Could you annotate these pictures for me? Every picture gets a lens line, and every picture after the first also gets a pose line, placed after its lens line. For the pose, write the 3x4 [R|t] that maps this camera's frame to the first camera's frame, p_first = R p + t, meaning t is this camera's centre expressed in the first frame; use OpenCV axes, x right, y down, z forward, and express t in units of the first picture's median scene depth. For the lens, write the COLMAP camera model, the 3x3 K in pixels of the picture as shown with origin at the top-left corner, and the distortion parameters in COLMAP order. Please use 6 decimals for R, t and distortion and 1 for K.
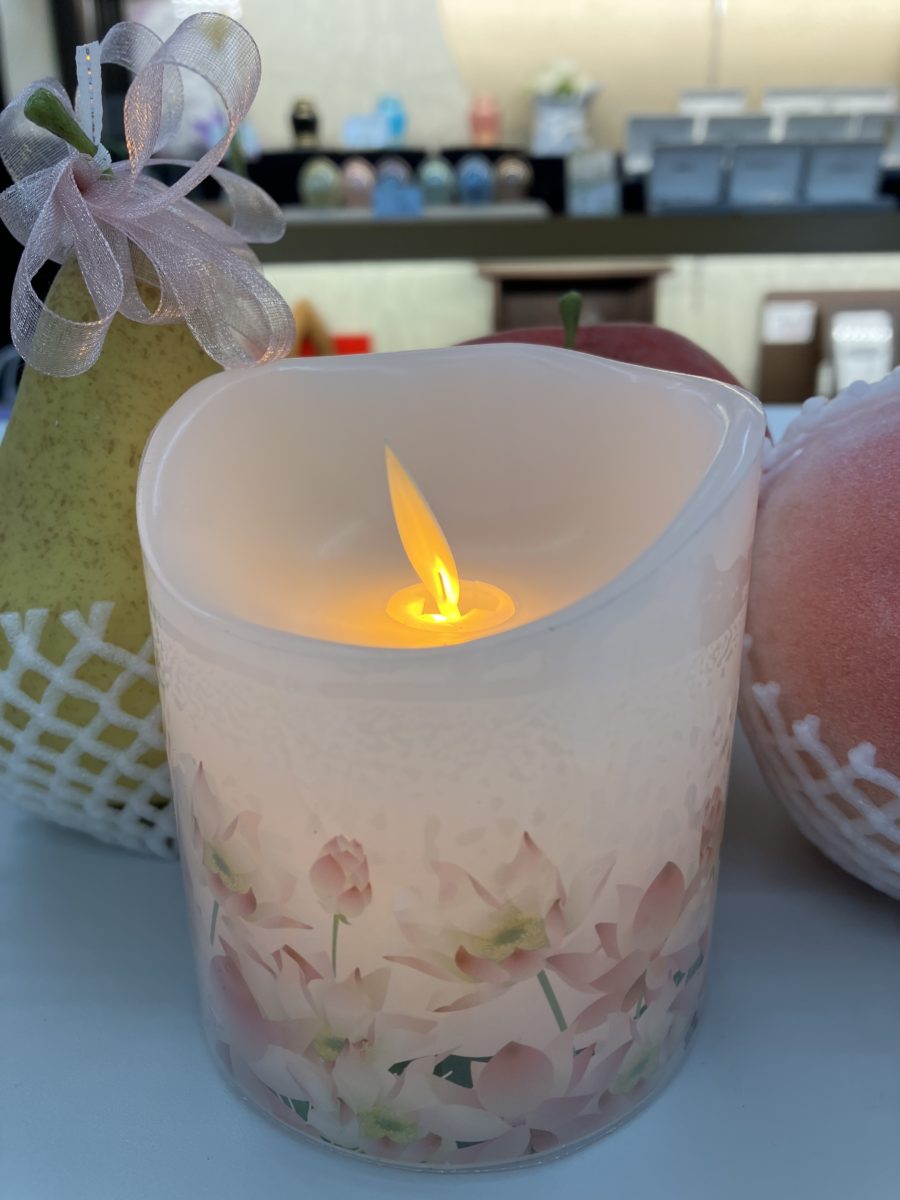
lens RADIAL K [[1054.0, 0, 448.4], [0, 1054.0, 602.1], [0, 0, 1]] dist [0.012889, 0.003822]
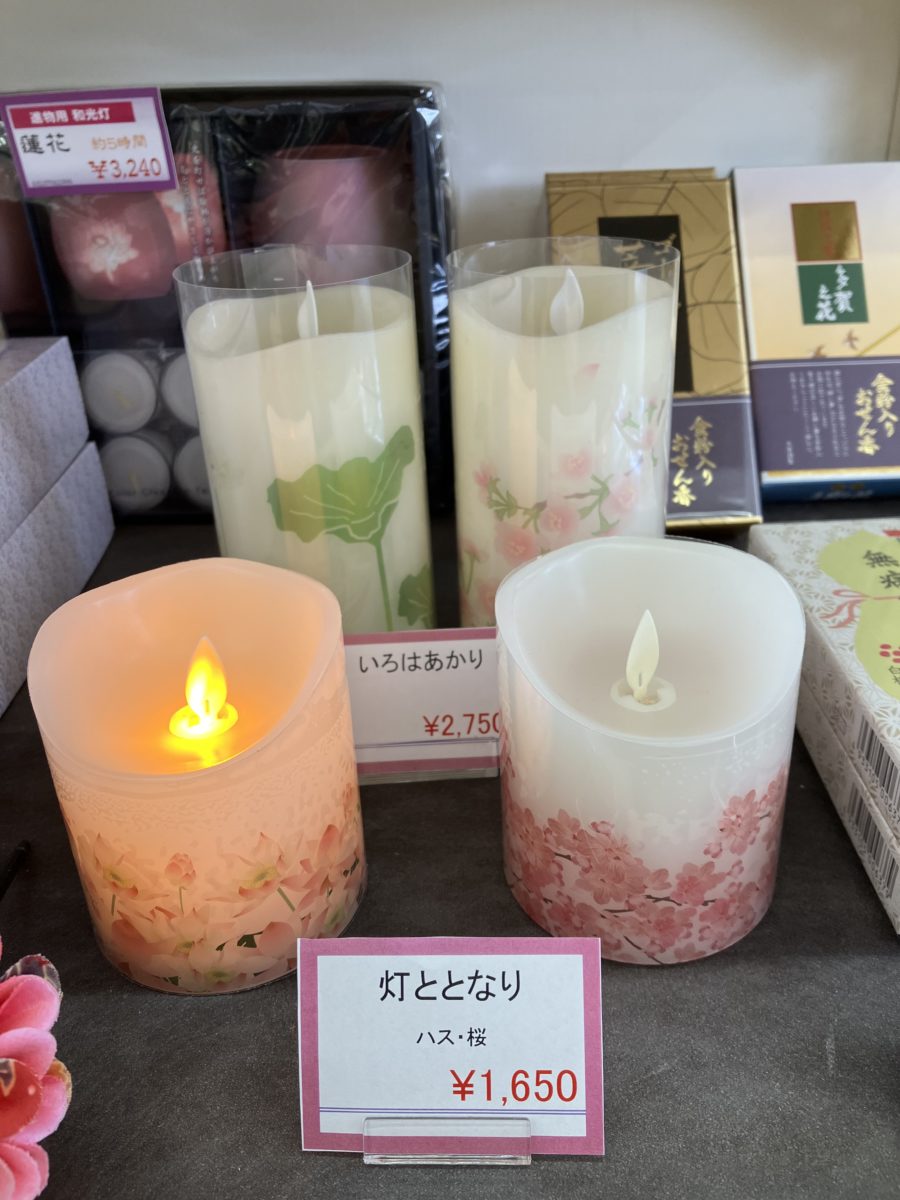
lens RADIAL K [[1054.0, 0, 449.9], [0, 1054.0, 597.1], [0, 0, 1]] dist [0.012889, 0.003822]
pose [[0.949167, -0.177593, 0.259891, -0.036230], [0.152189, 0.981642, 0.114969, -0.433184], [-0.275537, -0.069572, 0.958769, -1.136876]]
